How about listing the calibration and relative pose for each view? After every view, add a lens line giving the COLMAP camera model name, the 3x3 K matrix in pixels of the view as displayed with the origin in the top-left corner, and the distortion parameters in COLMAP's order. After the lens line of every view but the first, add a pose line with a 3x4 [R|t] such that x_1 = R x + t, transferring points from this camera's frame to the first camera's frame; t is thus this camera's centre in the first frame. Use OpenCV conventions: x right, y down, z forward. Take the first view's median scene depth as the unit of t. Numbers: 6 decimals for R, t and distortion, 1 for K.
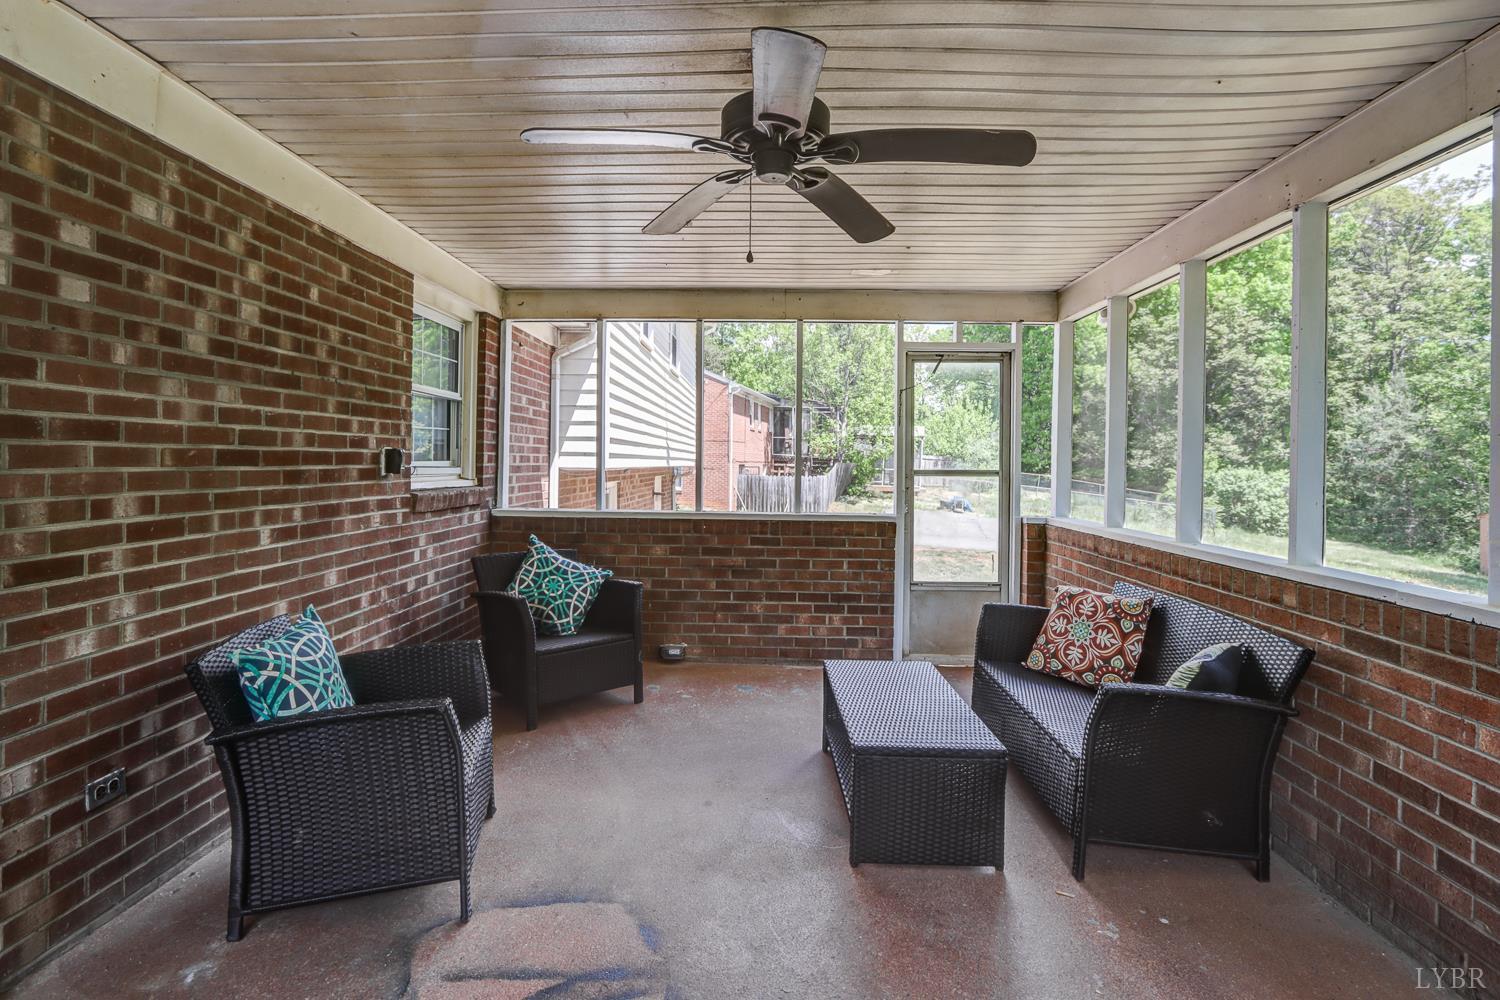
lens RADIAL K [[723.6, 0, 732.1], [0, 723.6, 462.9], [0, 0, 1]] dist [-0.016721, 0.001739]
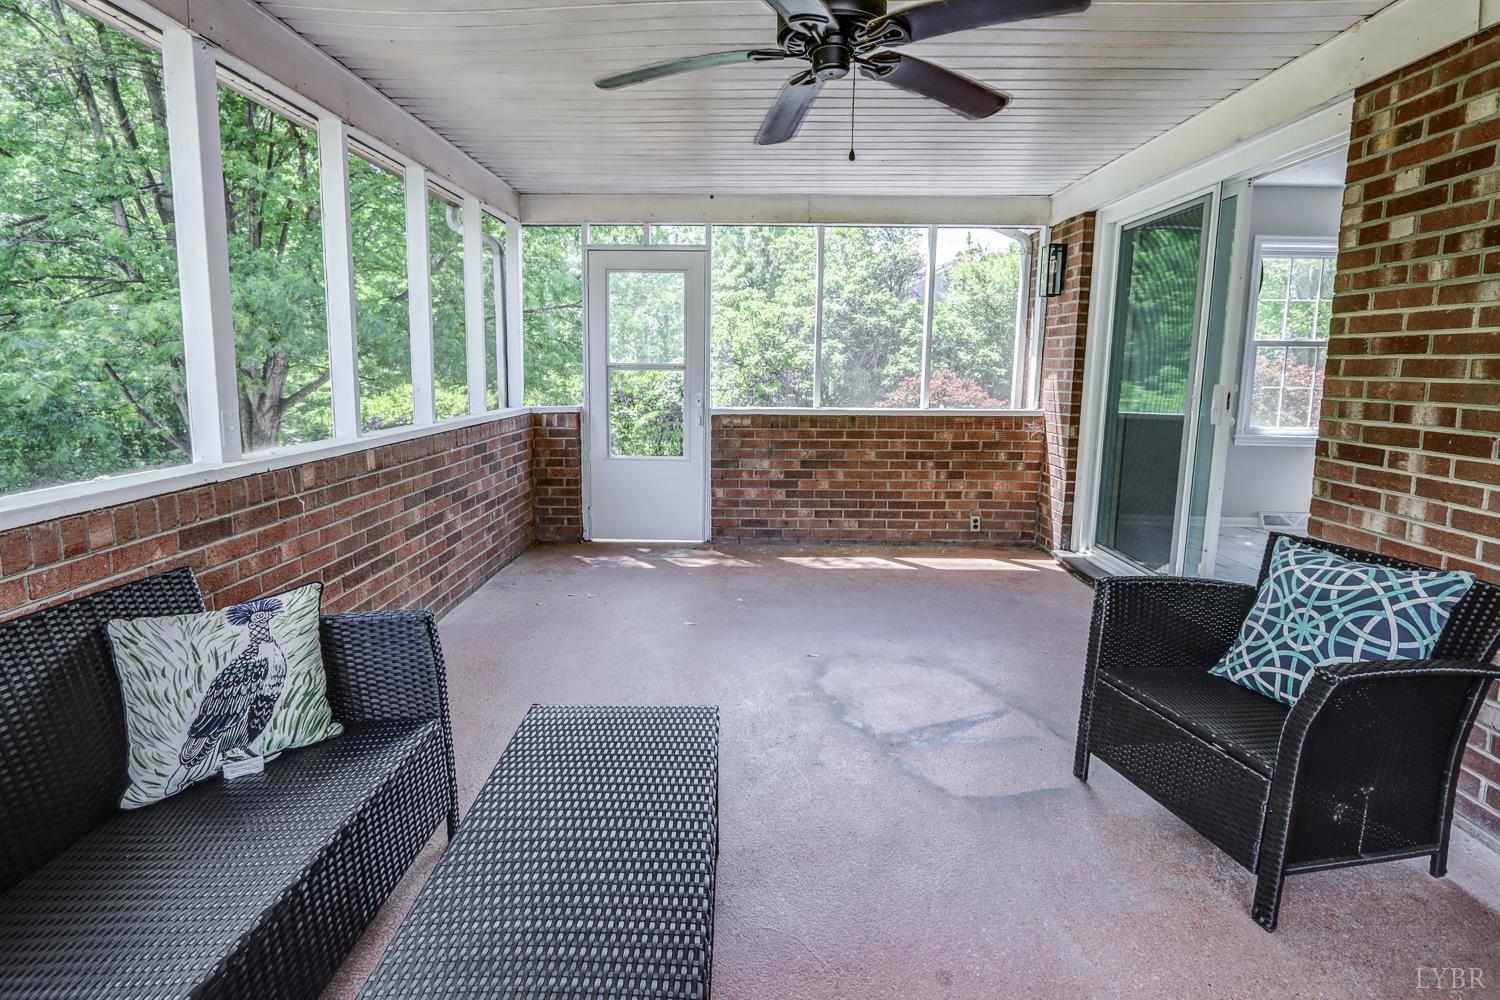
lens RADIAL K [[723.6, 0, 732.1], [0, 723.6, 462.9], [0, 0, 1]] dist [-0.016721, 0.001739]
pose [[-0.999444, -0.020019, -0.026662, 0.106213], [-0.023550, 0.989945, 0.139480, 0.003763], [0.023602, 0.140030, -0.989866, 1.021211]]
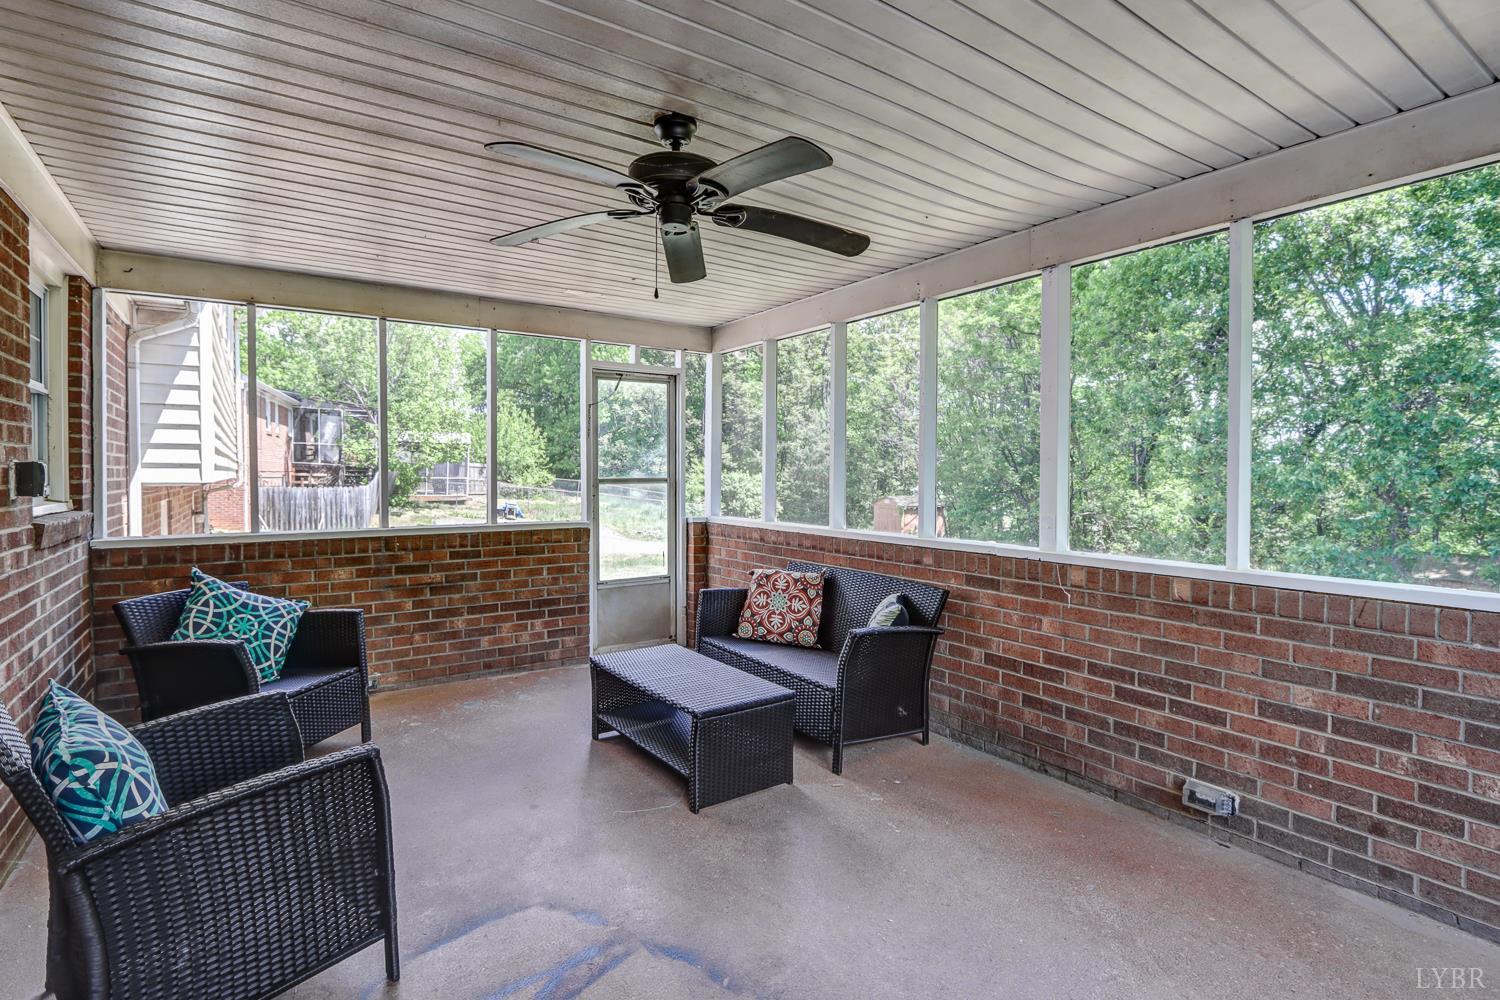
lens RADIAL K [[722.4, 0, 737.7], [0, 722.4, 489.6], [0, 0, 1]] dist [-0.032432, 0.012530]
pose [[0.803176, -0.025524, 0.595195, -0.271939], [0.009226, 0.999495, 0.030411, -0.005976], [-0.595671, -0.018934, 0.803006, 0.008349]]
